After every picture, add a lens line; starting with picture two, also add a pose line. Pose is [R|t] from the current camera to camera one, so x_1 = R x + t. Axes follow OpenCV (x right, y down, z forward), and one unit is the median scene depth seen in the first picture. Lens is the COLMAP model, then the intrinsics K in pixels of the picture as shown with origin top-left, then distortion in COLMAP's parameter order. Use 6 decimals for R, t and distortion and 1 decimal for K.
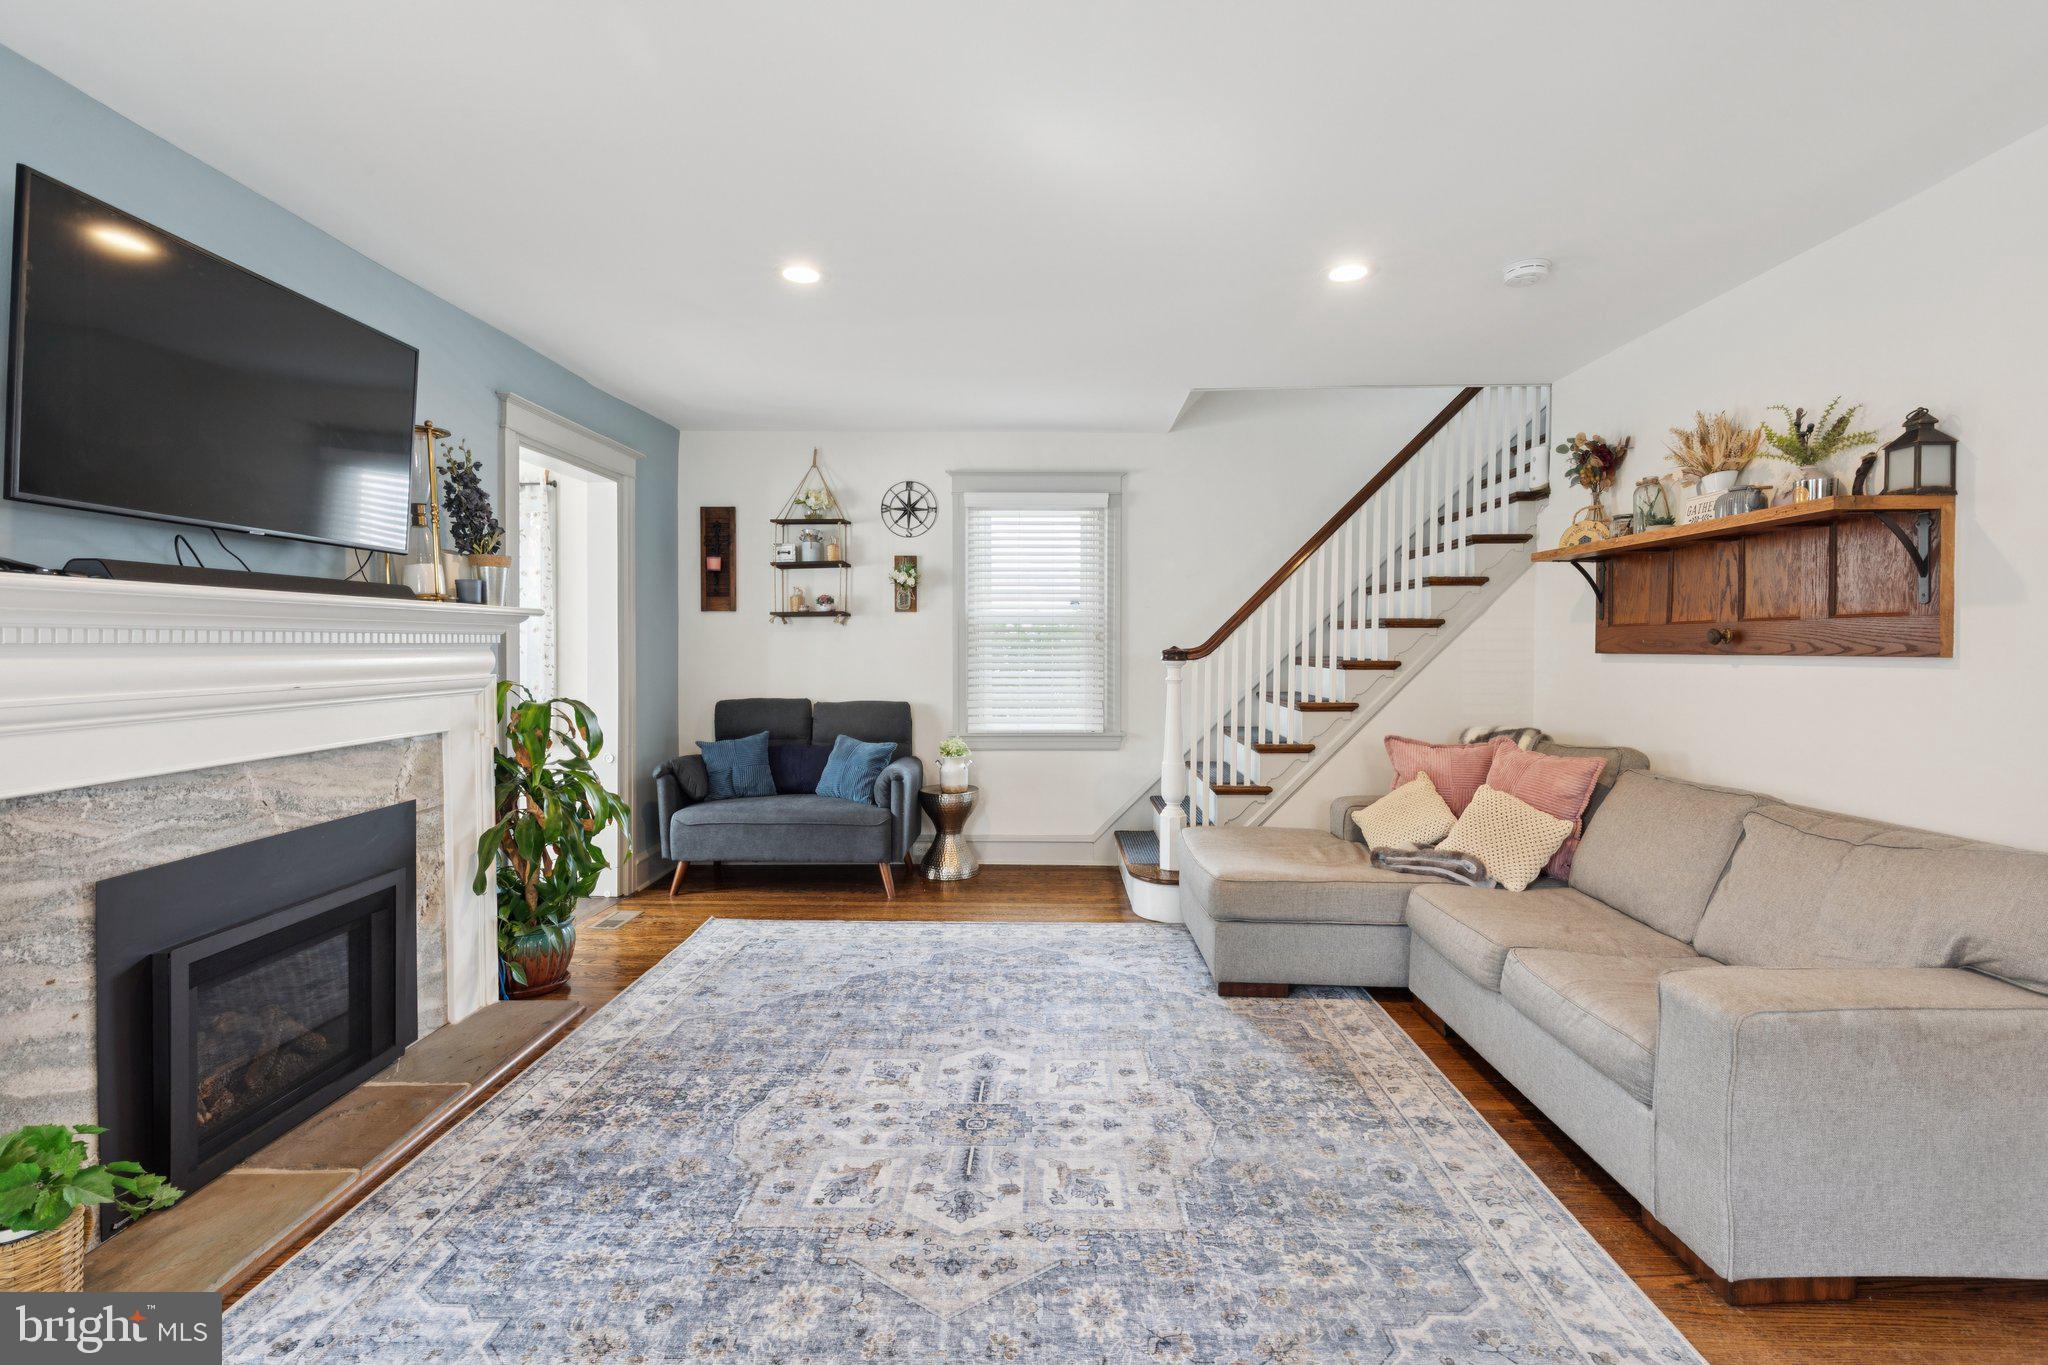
lens RADIAL K [[925.0, 0, 1047.2], [0, 925.0, 653.1], [0, 0, 1]] dist [0.008168, -0.001781]
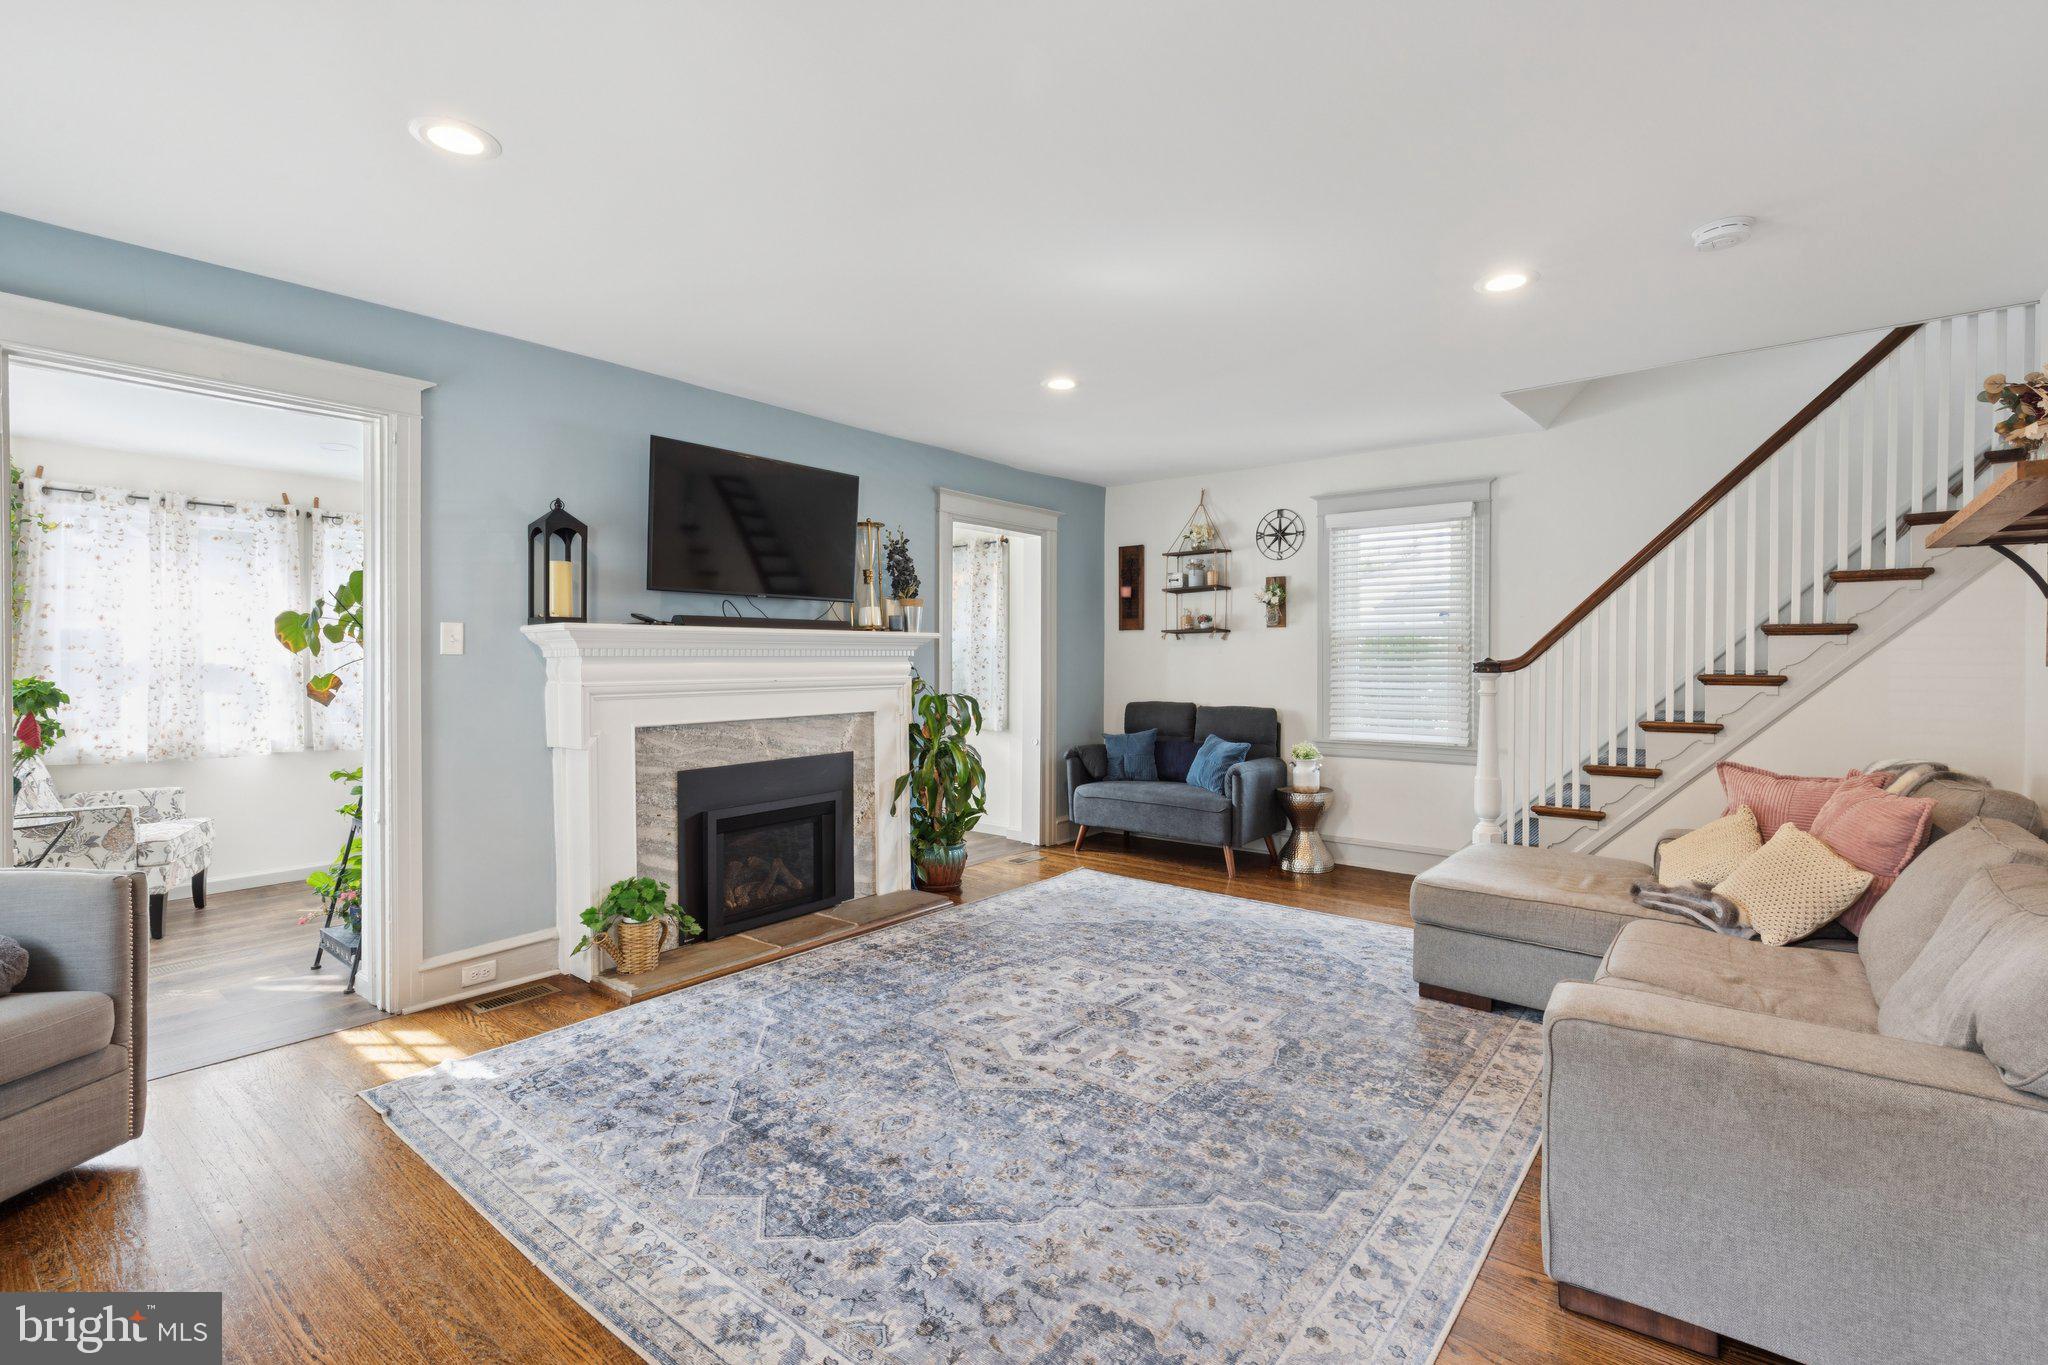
lens RADIAL K [[925.0, 0, 1045.4], [0, 925.0, 653.1], [0, 0, 1]] dist [0.008168, -0.001781]
pose [[0.795761, -0.004008, -0.605598, 0.652139], [-0.004782, 0.999905, -0.012902, 0.004319], [0.605592, 0.013163, 0.795666, -0.109904]]
